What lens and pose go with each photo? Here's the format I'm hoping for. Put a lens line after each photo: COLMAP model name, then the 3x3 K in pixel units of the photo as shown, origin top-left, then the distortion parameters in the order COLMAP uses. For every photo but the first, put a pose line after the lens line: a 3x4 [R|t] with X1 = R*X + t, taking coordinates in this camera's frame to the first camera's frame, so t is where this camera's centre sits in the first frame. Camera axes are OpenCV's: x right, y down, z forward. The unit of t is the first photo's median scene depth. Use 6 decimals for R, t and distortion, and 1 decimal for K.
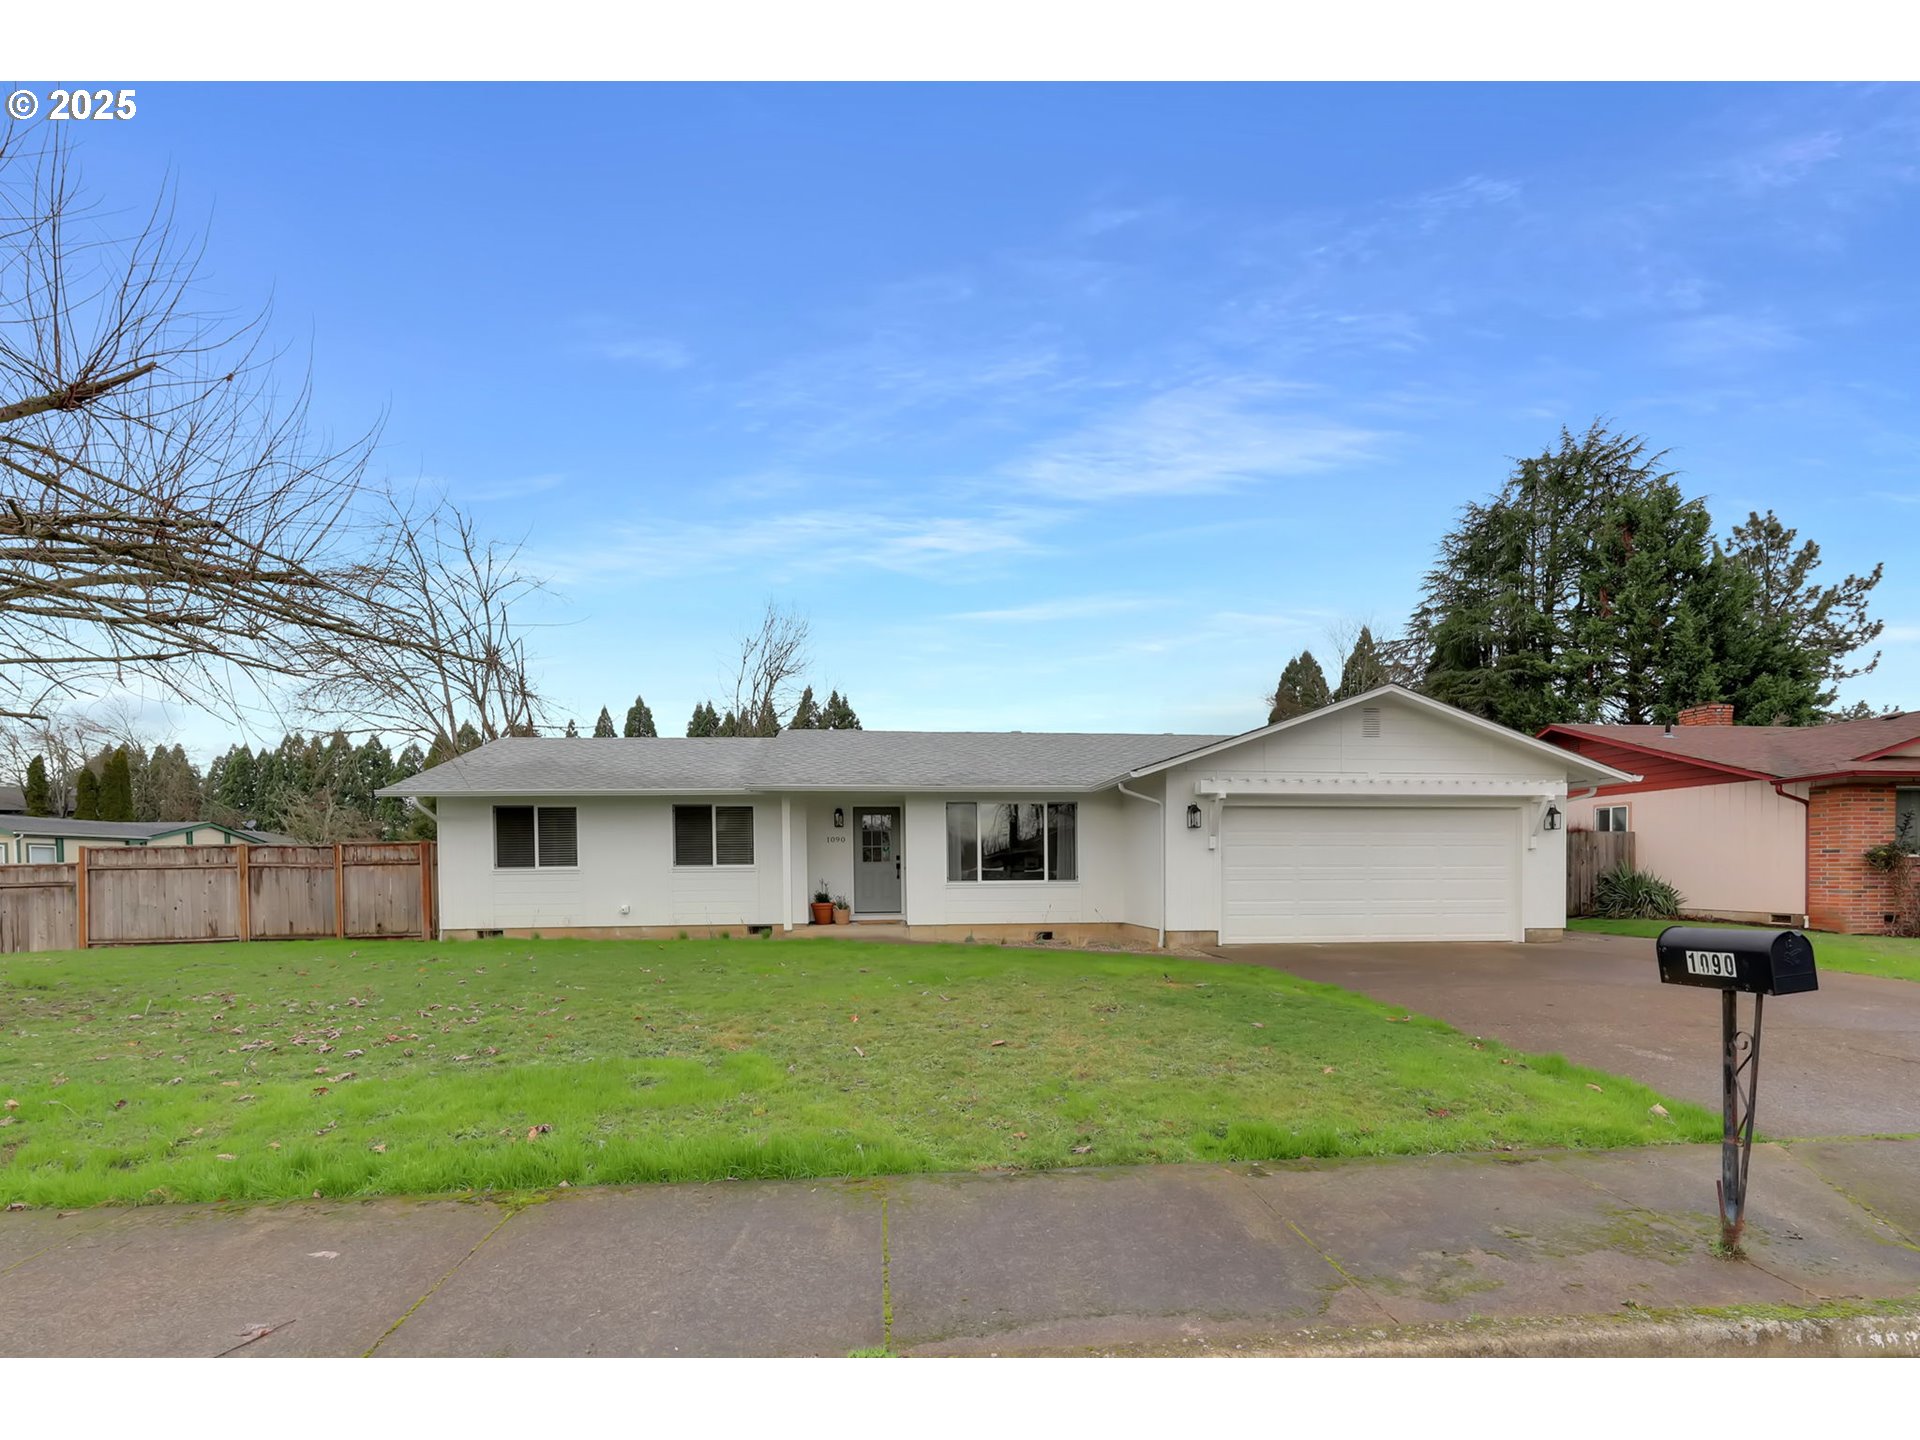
lens RADIAL K [[804.1, 0, 964.1], [0, 804.1, 727.2], [0, 0, 1]] dist [-0.000360, -0.000320]
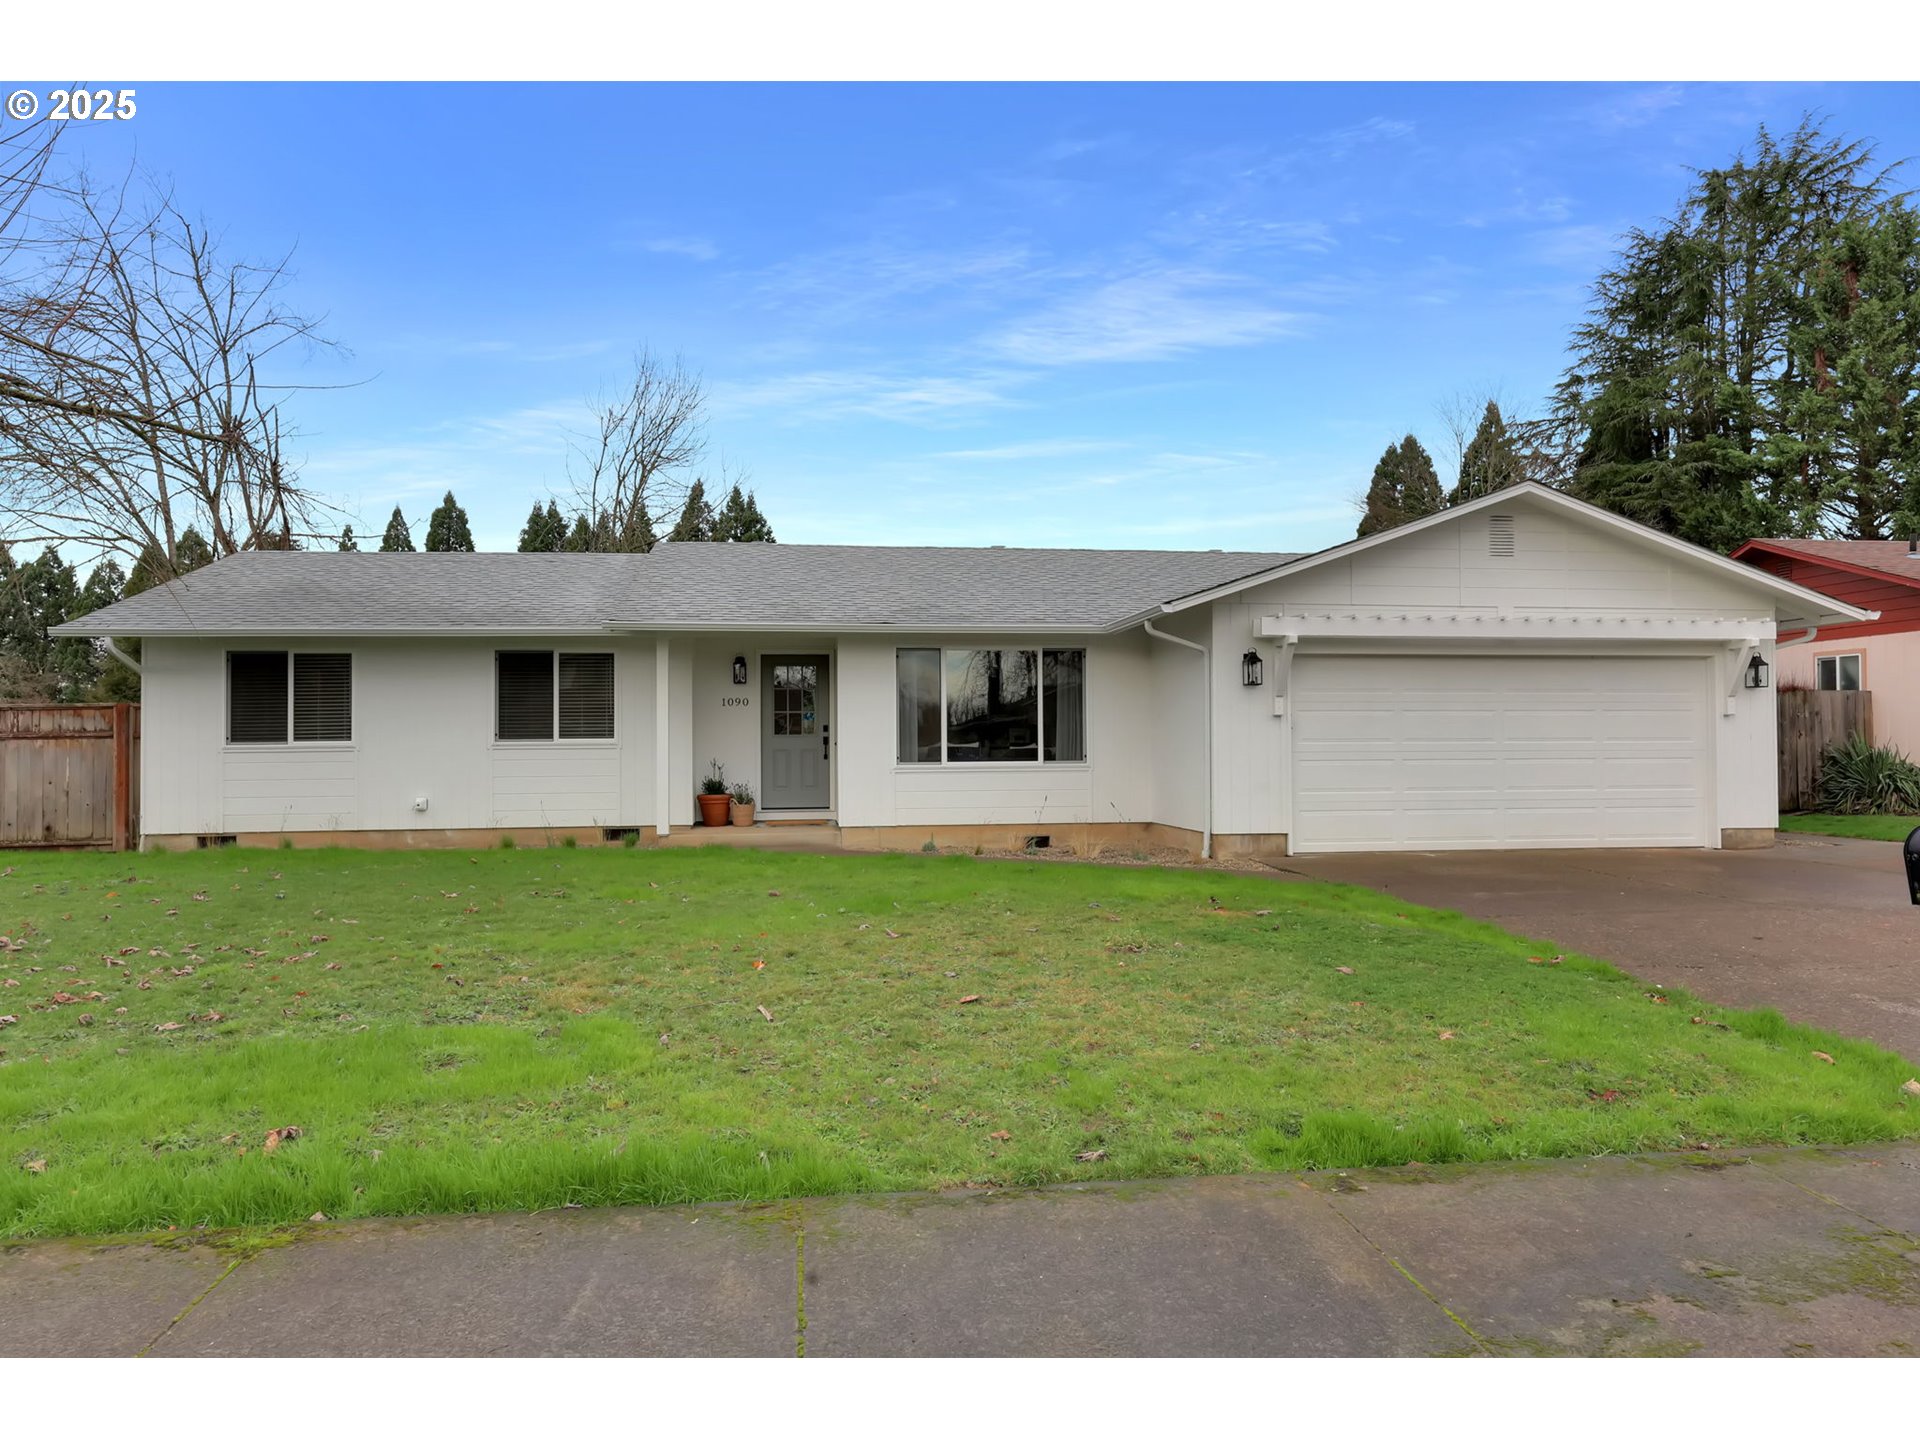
lens RADIAL K [[804.1, 0, 955.9], [0, 804.1, 728.1], [0, 0, 1]] dist [-0.000360, -0.000320]
pose [[0.999412, 0.007113, 0.033553, 0.006013], [-0.006203, 0.999612, -0.027143, 0.180759], [-0.033733, 0.026919, 0.999068, 0.310531]]
